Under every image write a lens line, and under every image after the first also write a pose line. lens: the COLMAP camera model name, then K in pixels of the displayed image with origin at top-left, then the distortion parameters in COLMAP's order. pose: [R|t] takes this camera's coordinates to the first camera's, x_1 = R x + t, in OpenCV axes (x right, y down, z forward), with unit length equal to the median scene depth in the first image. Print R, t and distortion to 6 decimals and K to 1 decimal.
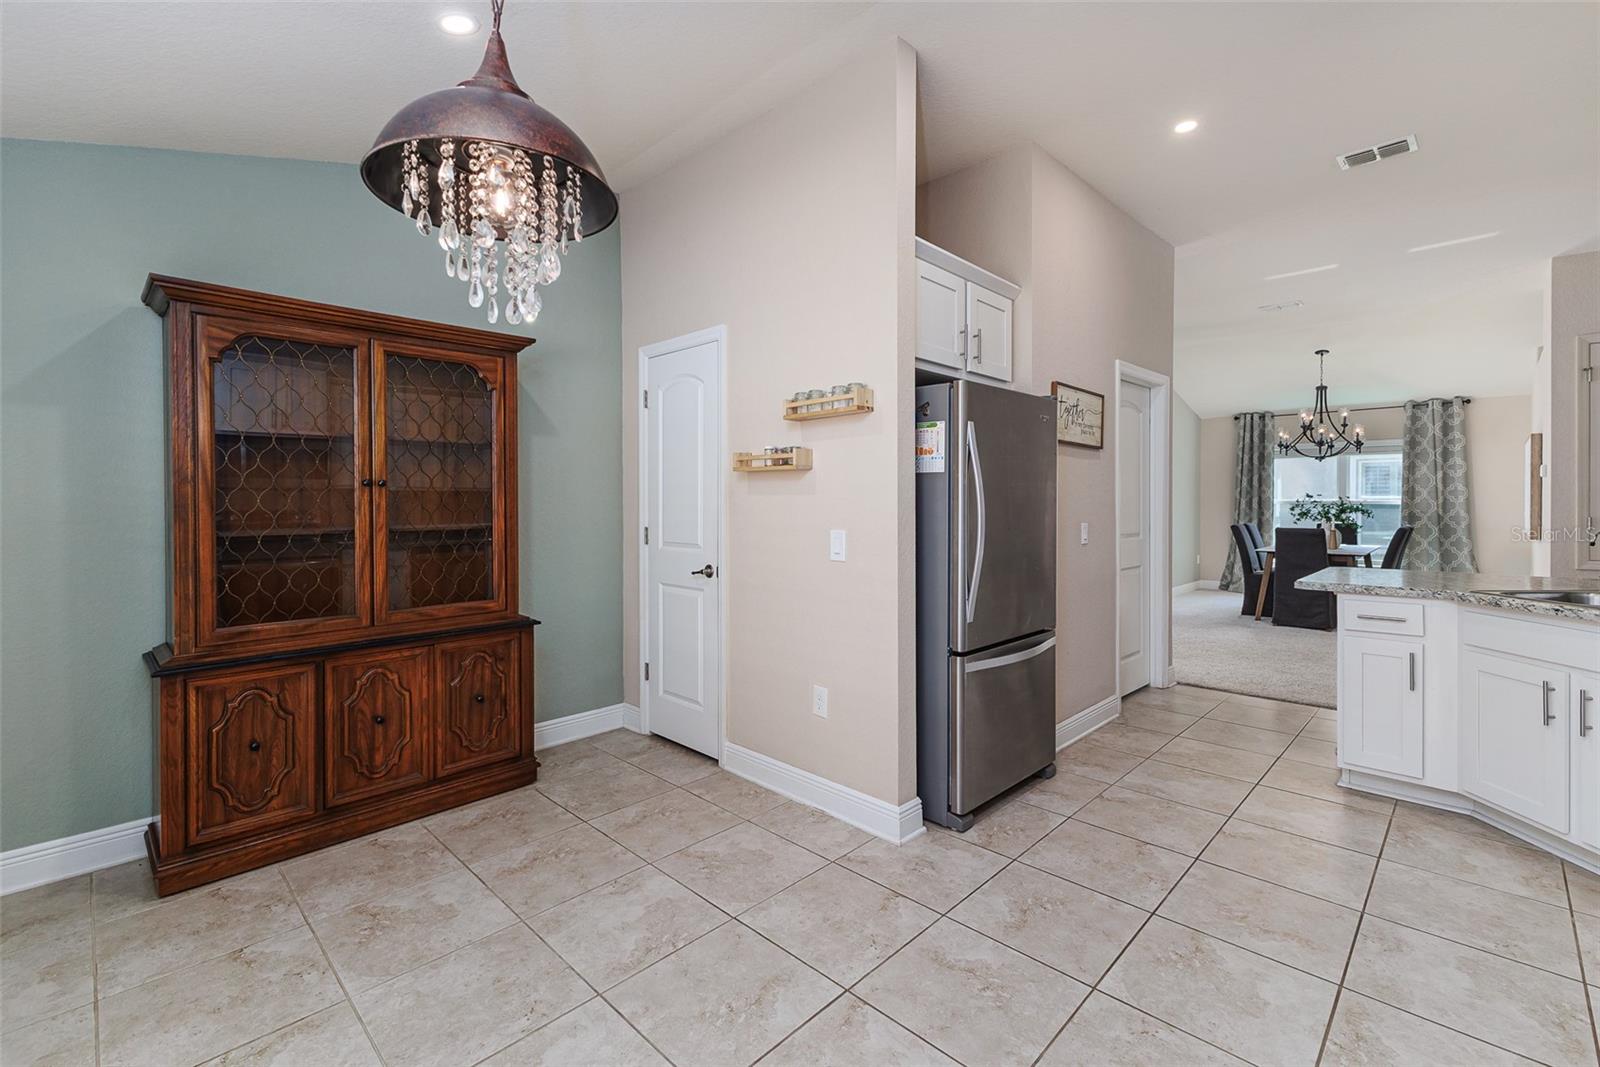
lens RADIAL K [[697.1, 0, 801.6], [0, 697.1, 497.8], [0, 0, 1]] dist [0.010578, -0.000190]
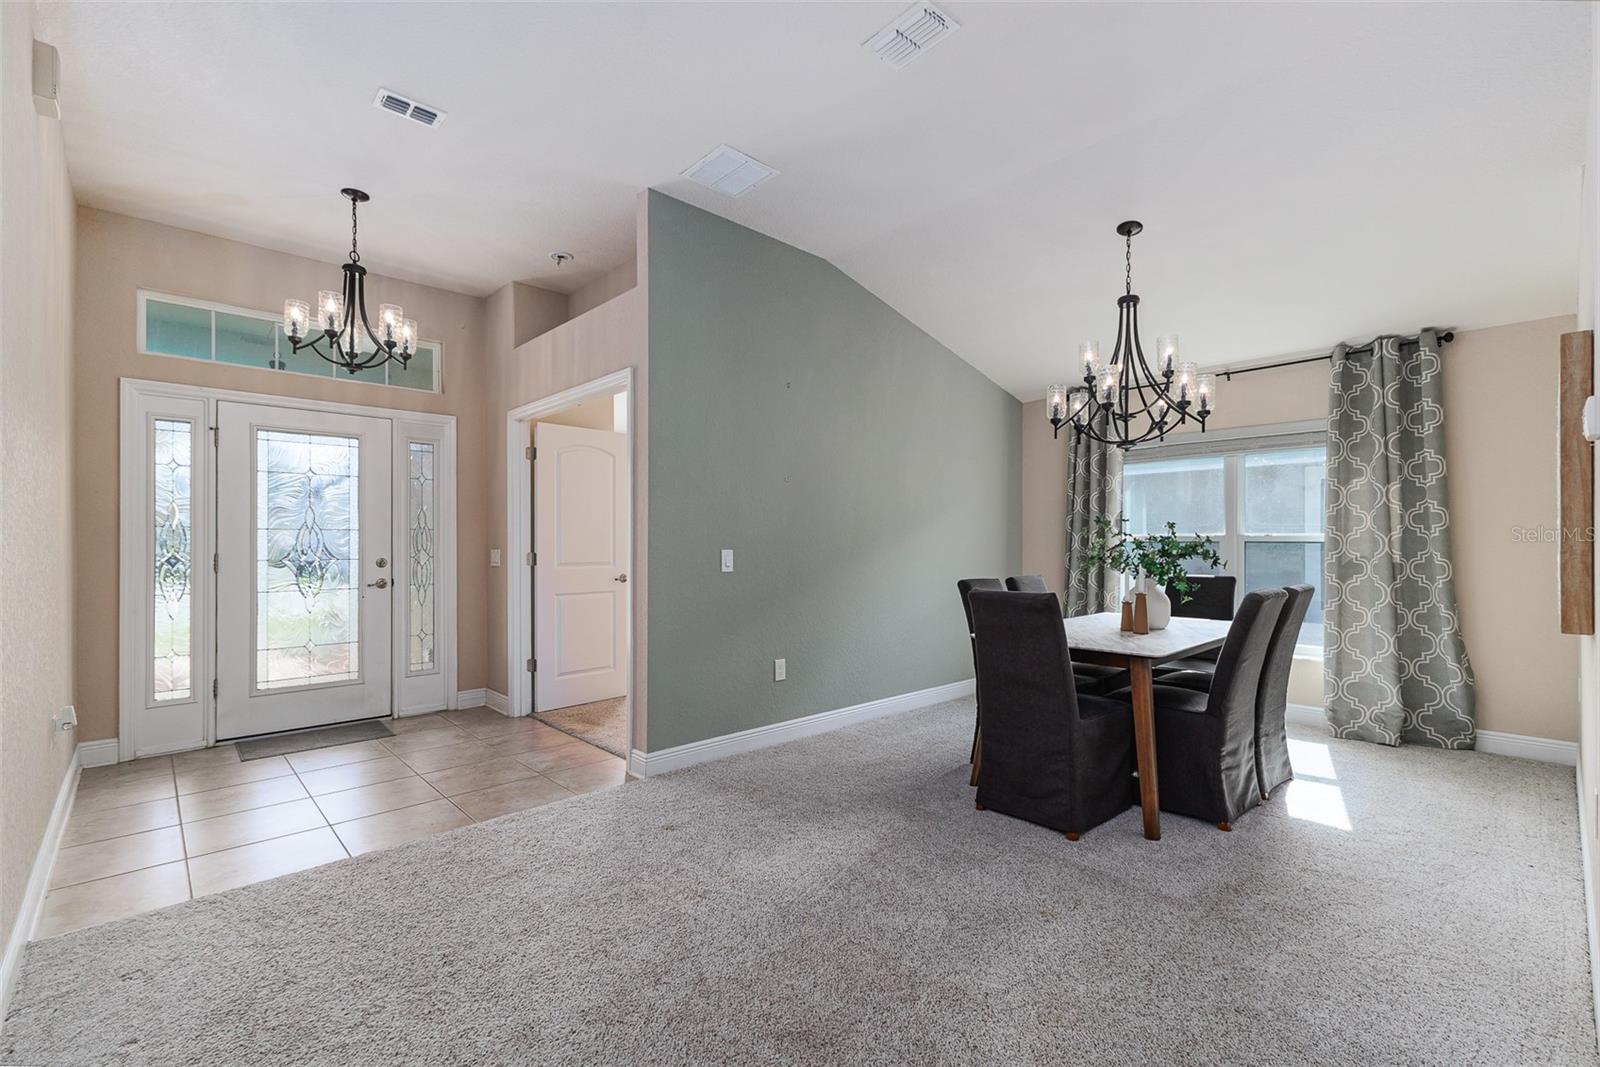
lens RADIAL K [[697.1, 0, 809.8], [0, 697.1, 531.3], [0, 0, 1]] dist [0.010578, -0.000190]
pose [[0.999226, 0.002415, -0.039254, 0.499667], [-0.003003, 0.999884, -0.014932, 0.011092], [0.039213, 0.015038, 0.999118, 0.470128]]
